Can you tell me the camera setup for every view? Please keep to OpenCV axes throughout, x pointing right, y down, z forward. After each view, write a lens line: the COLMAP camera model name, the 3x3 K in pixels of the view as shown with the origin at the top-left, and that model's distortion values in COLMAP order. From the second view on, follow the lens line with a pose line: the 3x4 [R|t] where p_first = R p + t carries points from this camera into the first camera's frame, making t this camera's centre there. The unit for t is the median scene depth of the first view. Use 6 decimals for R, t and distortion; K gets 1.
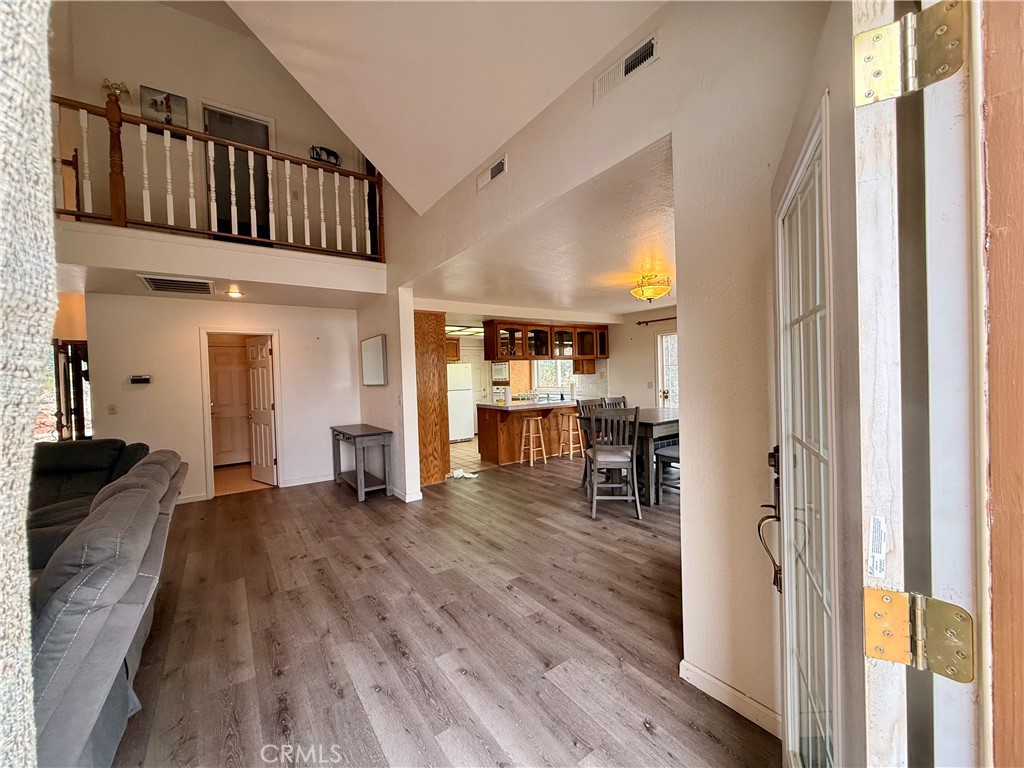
lens RADIAL K [[404.6, 0, 520.0], [0, 404.6, 400.0], [0, 0, 1]] dist [0.002307, 0.000184]
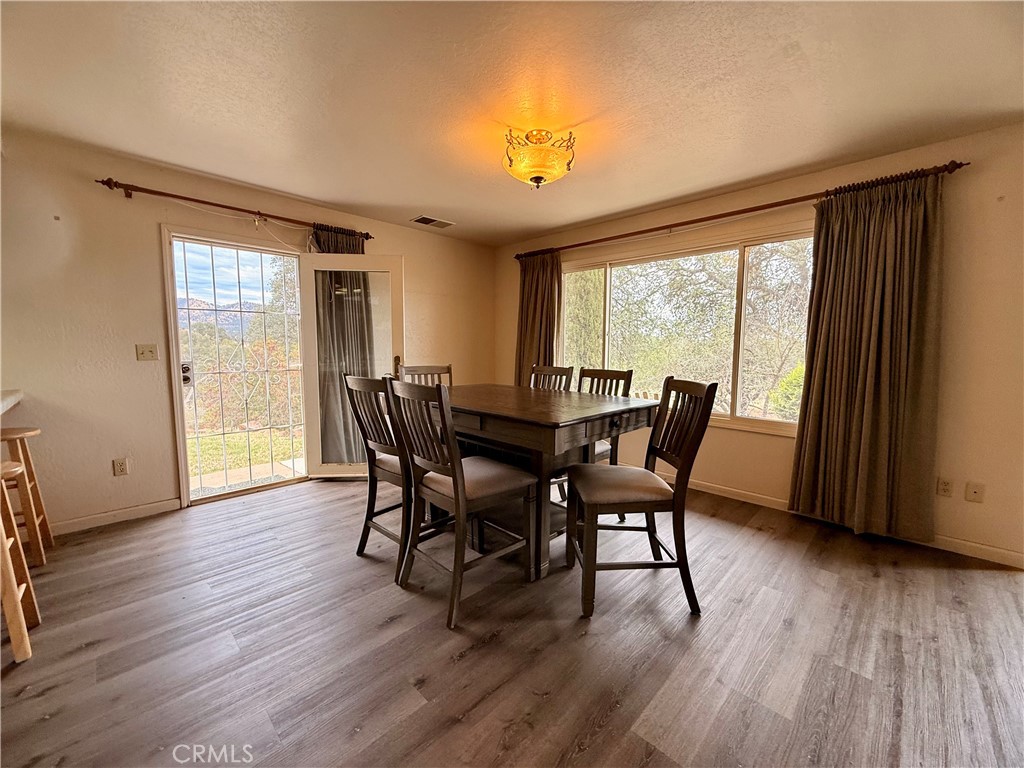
lens RADIAL K [[407.7, 0, 505.2], [0, 407.7, 384.5], [0, 0, 1]] dist [-0.000174, 0.000004]
pose [[-0.152969, -0.061836, 0.986294, -0.192196], [0.061898, 0.995481, 0.072012, -0.018444], [-0.986291, 0.072065, -0.148451, 1.021927]]
